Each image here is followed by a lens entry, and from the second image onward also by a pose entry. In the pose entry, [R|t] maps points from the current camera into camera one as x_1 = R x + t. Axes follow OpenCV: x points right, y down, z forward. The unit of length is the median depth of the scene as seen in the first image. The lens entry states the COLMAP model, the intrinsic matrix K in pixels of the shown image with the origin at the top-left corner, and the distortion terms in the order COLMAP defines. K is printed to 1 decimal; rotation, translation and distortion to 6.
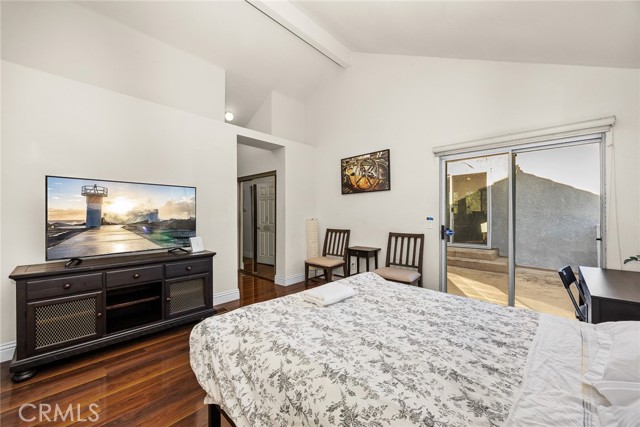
lens RADIAL K [[249.8, 0, 314.4], [0, 249.8, 213.1], [0, 0, 1]] dist [-0.000412, -0.000026]
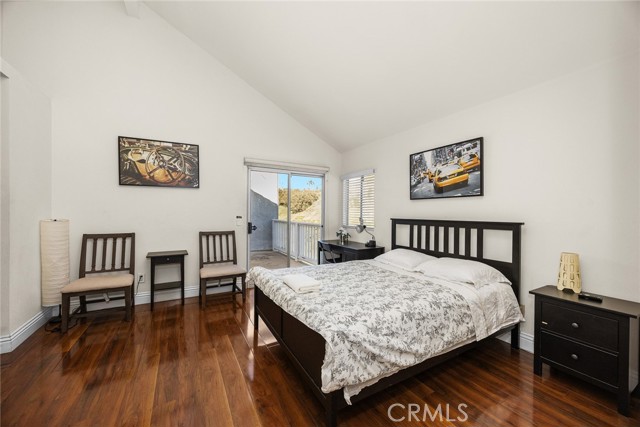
lens RADIAL K [[245.9, 0, 319.0], [0, 245.9, 215.7], [0, 0, 1]] dist [-0.001066, -0.000100]
pose [[0.279132, -0.006122, 0.960233, -0.460690], [-0.012289, 0.999875, 0.009947, -0.000962], [-0.960174, -0.014577, 0.279021, 0.278704]]
